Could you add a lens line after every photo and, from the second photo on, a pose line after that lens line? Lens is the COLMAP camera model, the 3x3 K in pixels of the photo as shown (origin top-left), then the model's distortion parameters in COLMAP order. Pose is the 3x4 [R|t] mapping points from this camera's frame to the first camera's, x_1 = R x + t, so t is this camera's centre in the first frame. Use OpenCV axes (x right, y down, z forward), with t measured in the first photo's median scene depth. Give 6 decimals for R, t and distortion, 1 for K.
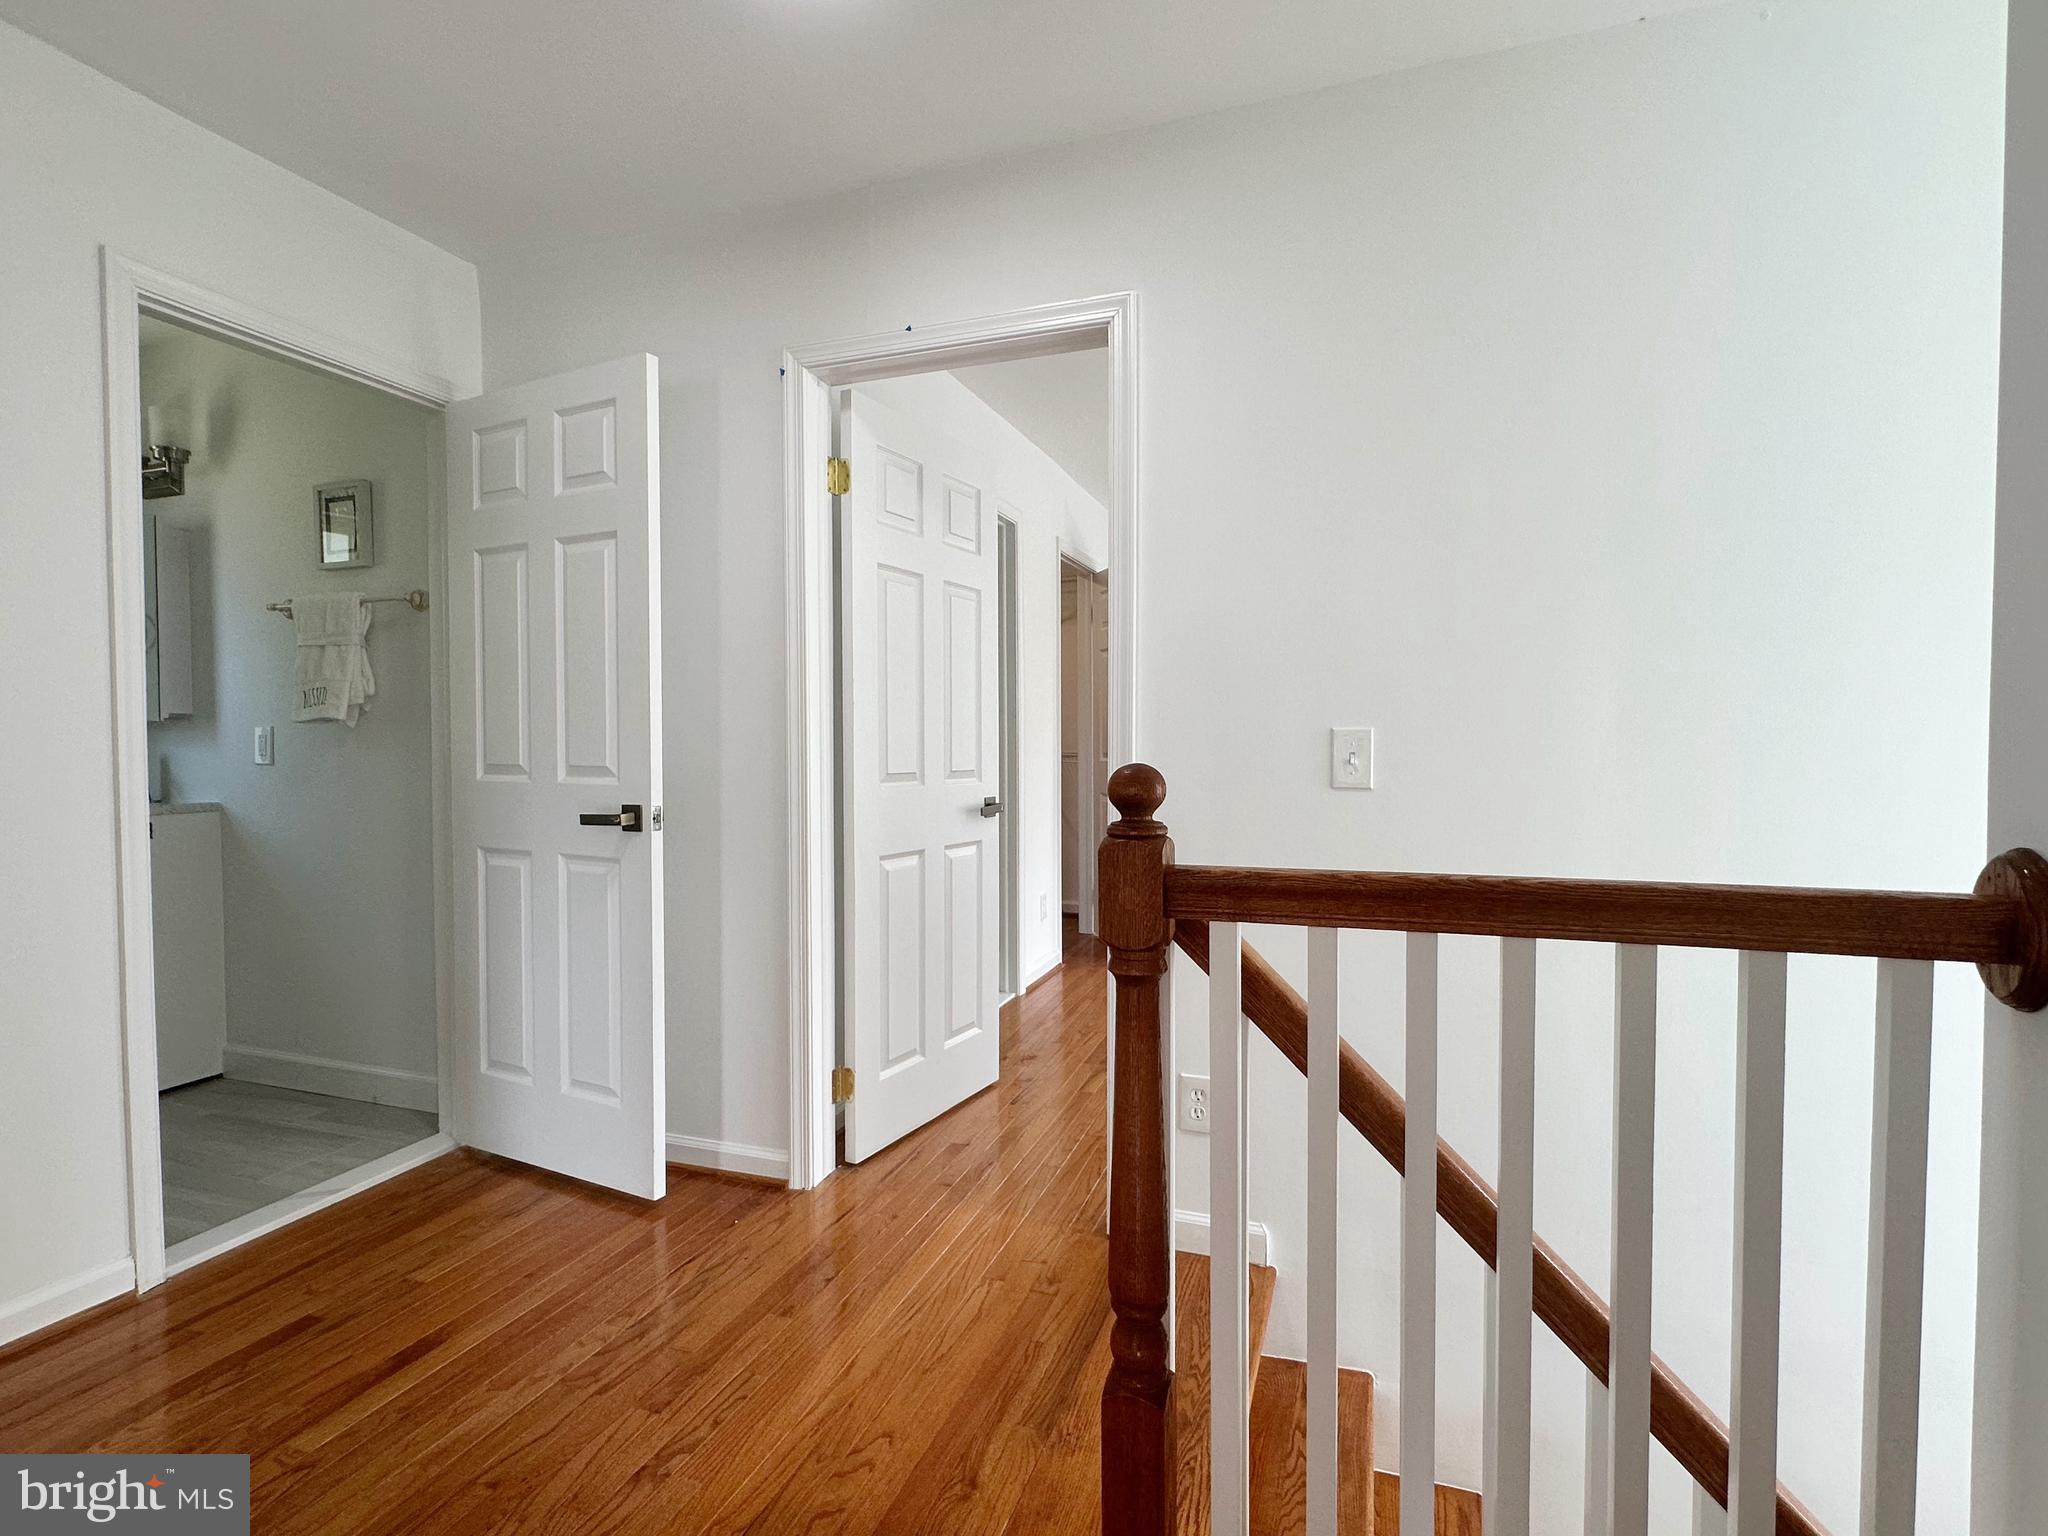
lens RADIAL K [[988.0, 0, 1016.0], [0, 988.0, 772.1], [0, 0, 1]] dist [0.005128, 0.000665]
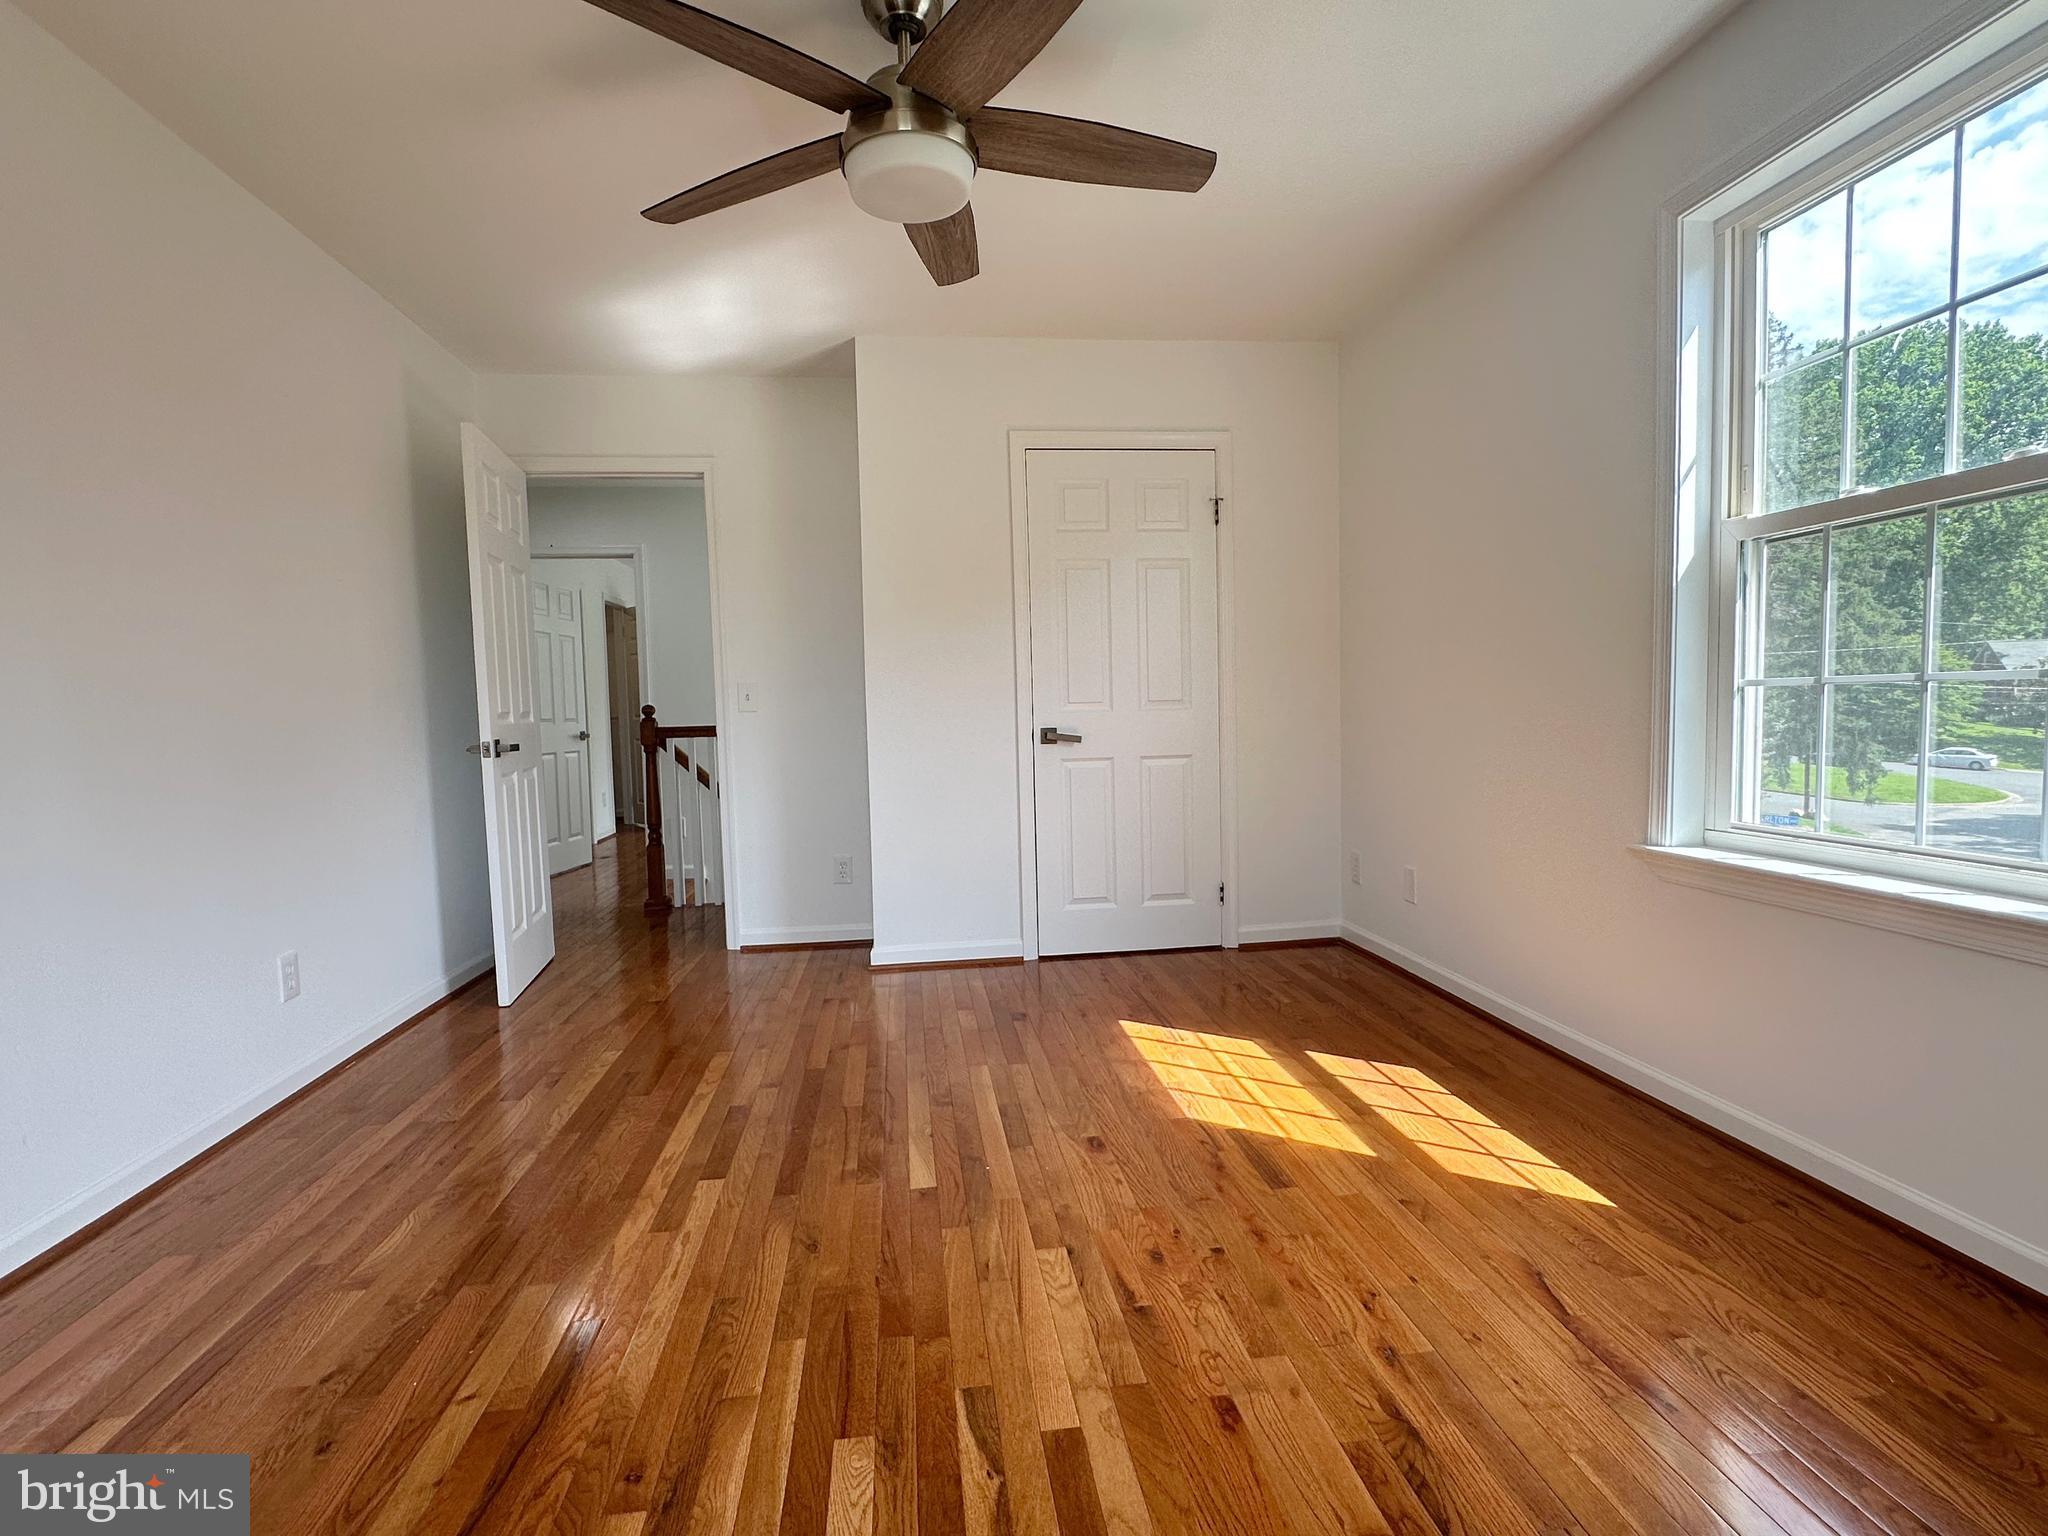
lens RADIAL K [[1020.5, 0, 1024.0], [0, 1020.5, 768.0], [0, 0, 1]] dist [-0.000902, 0.000513]
pose [[0.897086, -0.043846, 0.439676, -0.306223], [0.034812, 0.998985, 0.028594, 0.157896], [-0.440483, -0.010345, 0.897701, -3.034494]]
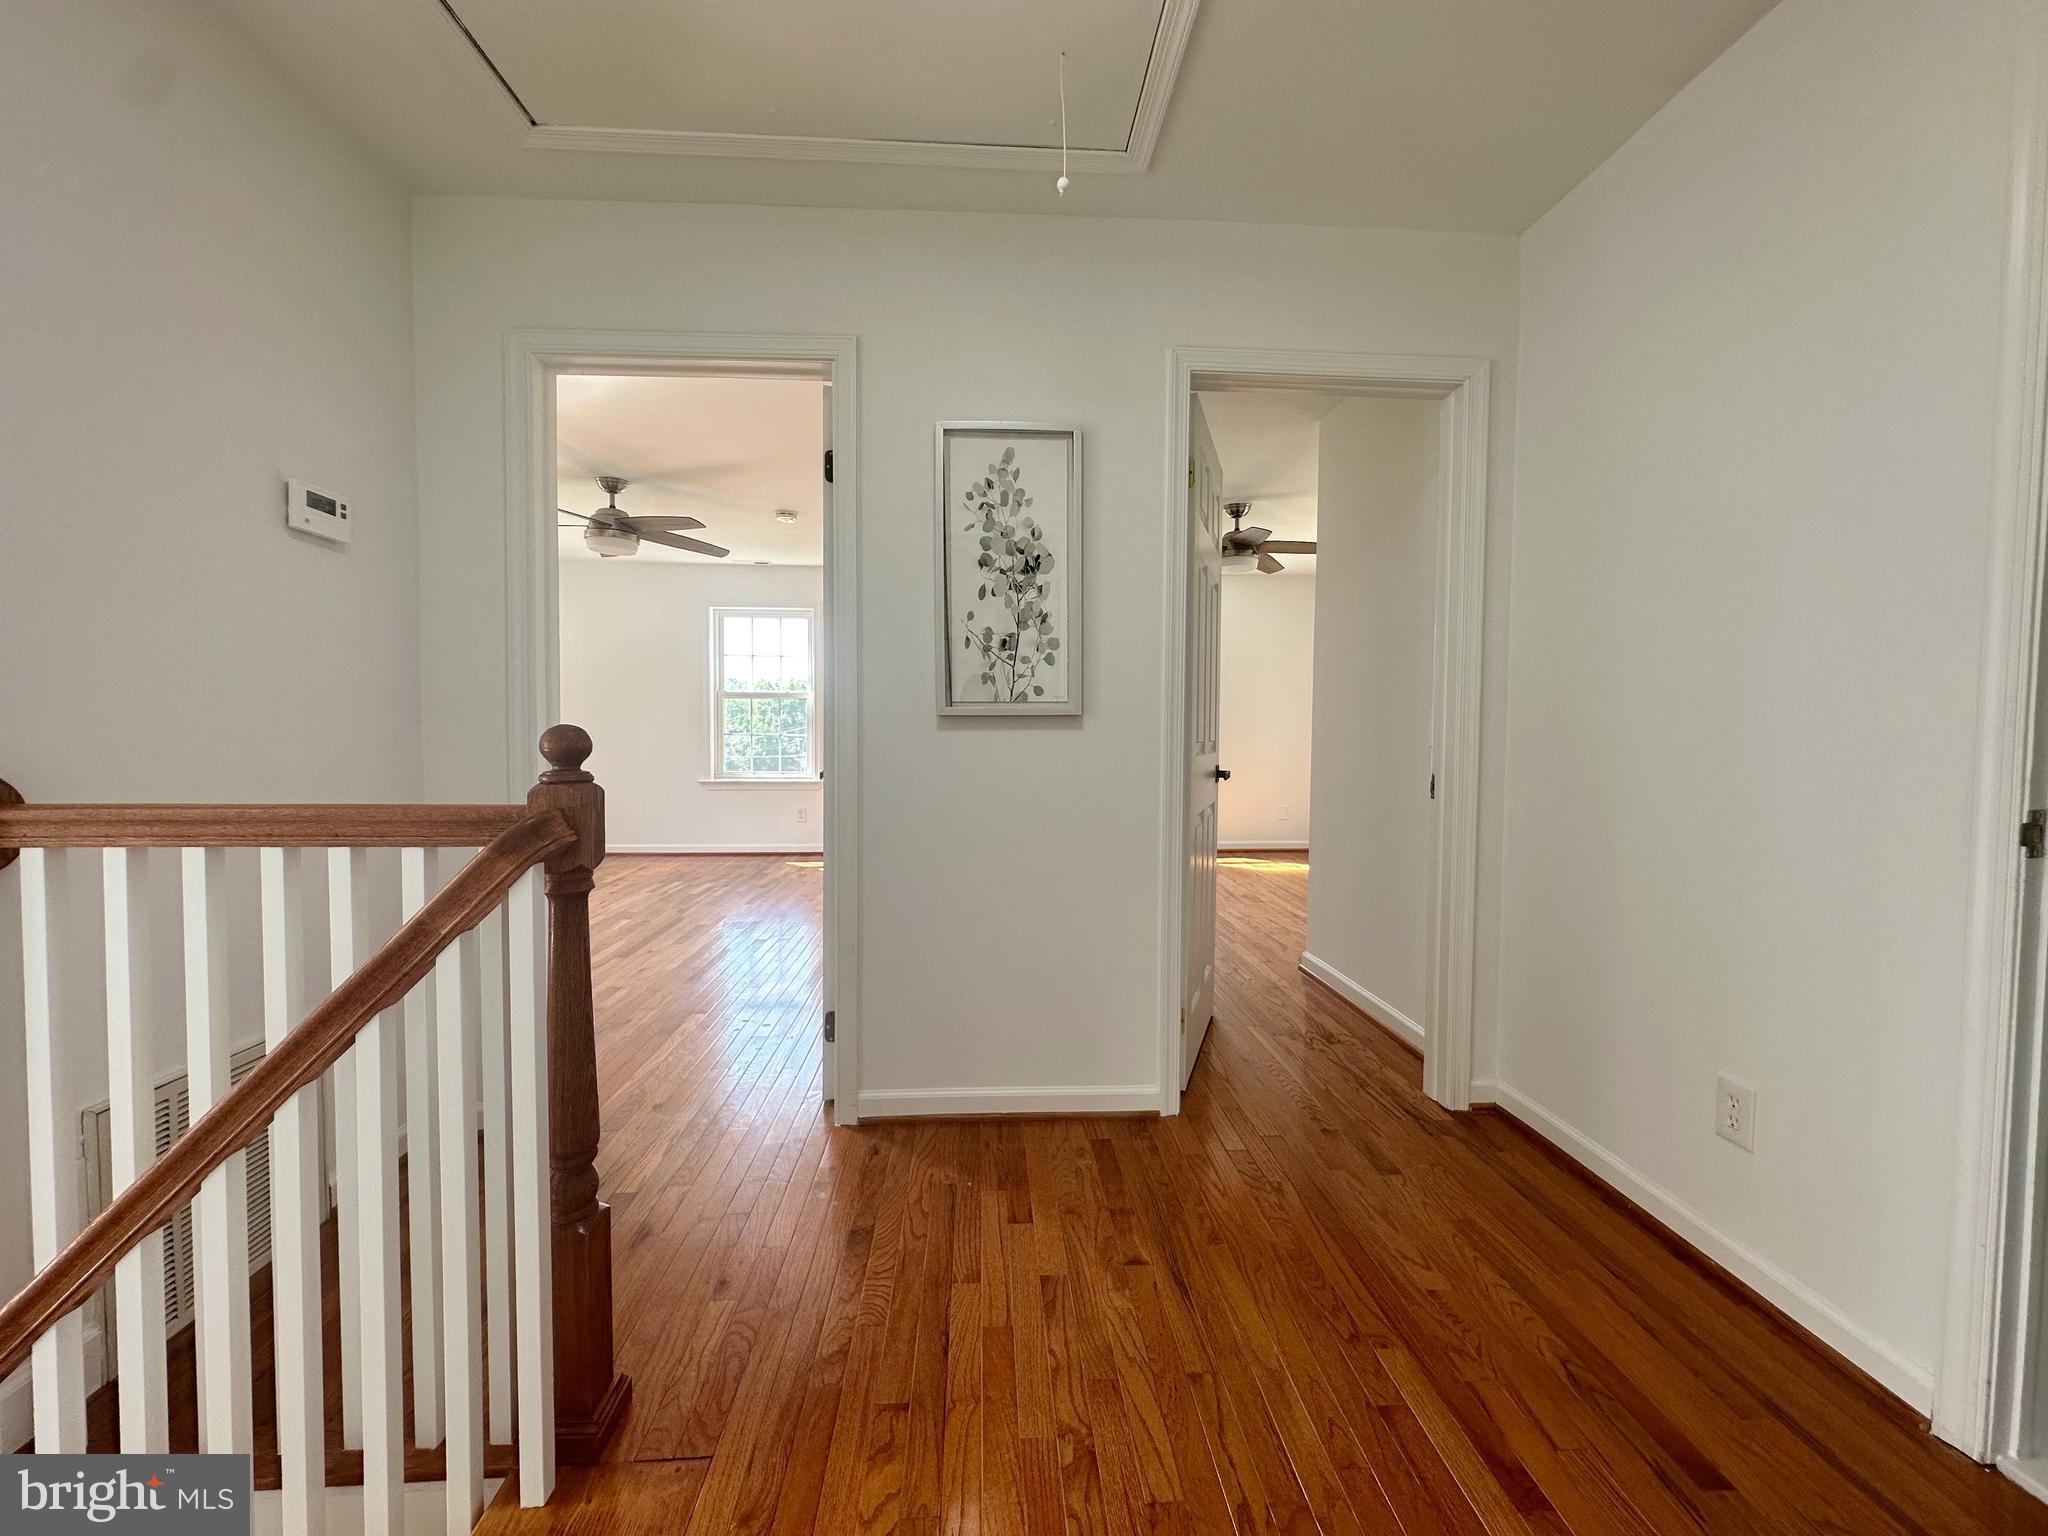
lens RADIAL K [[812.1, 0, 1020.7], [0, 812.1, 762.0], [0, 0, 1]] dist [-0.000978, 0.000361]
pose [[-0.925791, 0.018278, -0.377595, -0.016804], [-0.010180, 0.997263, 0.073234, -0.033013], [0.377900, 0.071643, -0.923070, 1.778046]]
